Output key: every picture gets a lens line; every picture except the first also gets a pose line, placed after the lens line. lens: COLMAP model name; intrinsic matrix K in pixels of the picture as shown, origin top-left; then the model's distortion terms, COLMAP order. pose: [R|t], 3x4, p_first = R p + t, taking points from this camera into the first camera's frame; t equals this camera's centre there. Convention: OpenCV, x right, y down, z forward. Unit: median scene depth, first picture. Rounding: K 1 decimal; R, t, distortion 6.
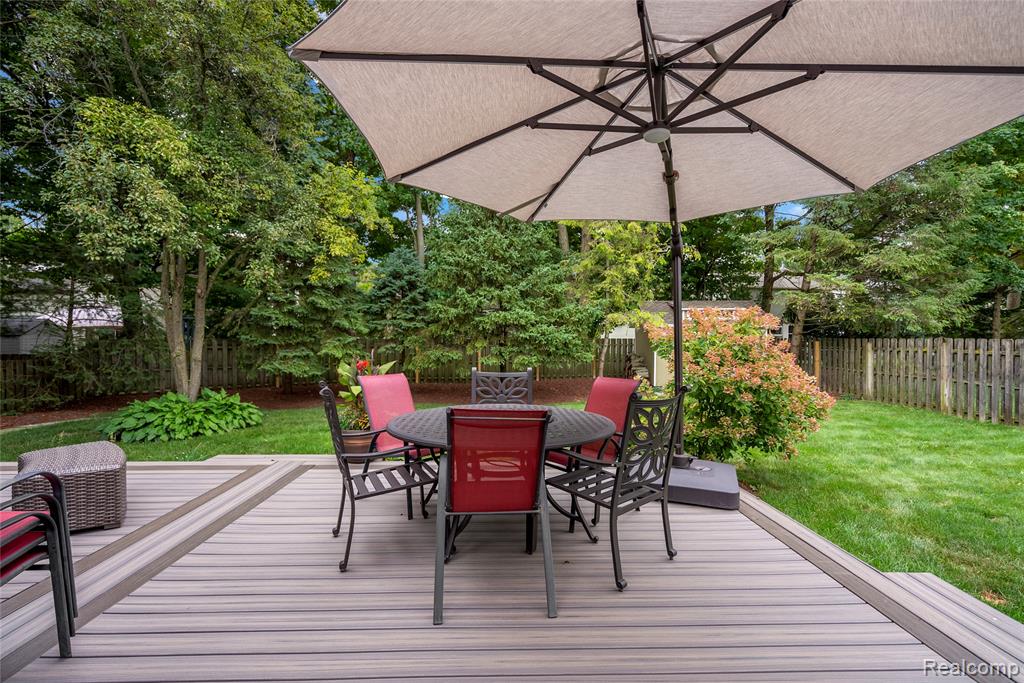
lens RADIAL K [[462.1, 0, 512.0], [0, 462.1, 341.5], [0, 0, 1]] dist [-0.000464, 0.000068]
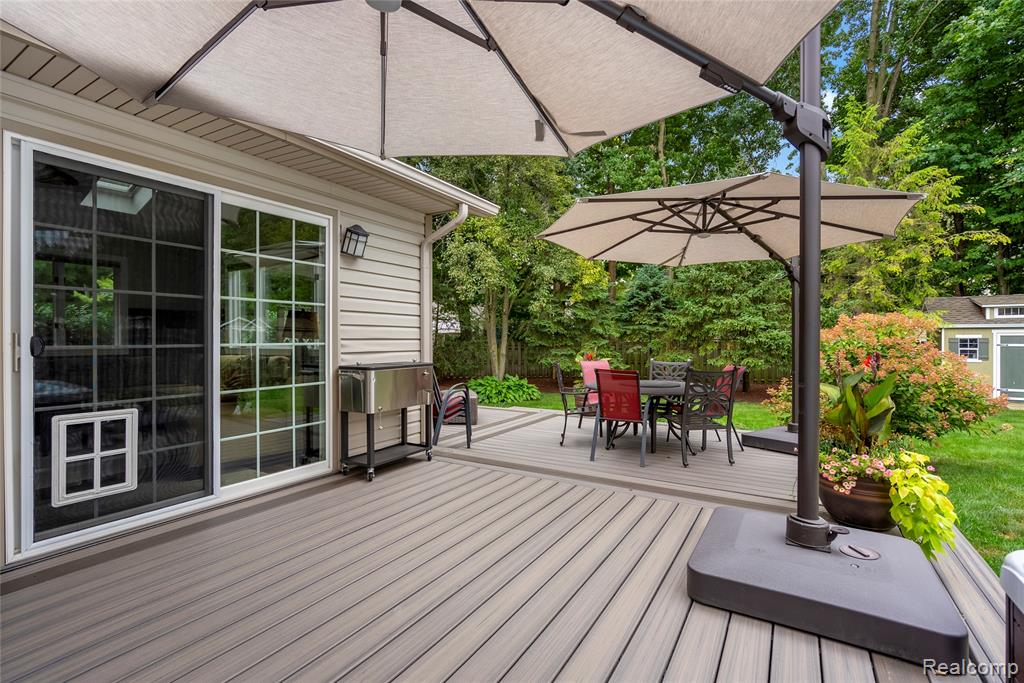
lens RADIAL K [[472.3, 0, 510.6], [0, 472.3, 336.8], [0, 0, 1]] dist [-0.004262, -0.000224]
pose [[0.838023, -0.002698, -0.545628, 0.177056], [-0.007736, 0.999829, -0.016825, 0.006051], [0.545579, 0.018321, 0.837859, -0.274309]]
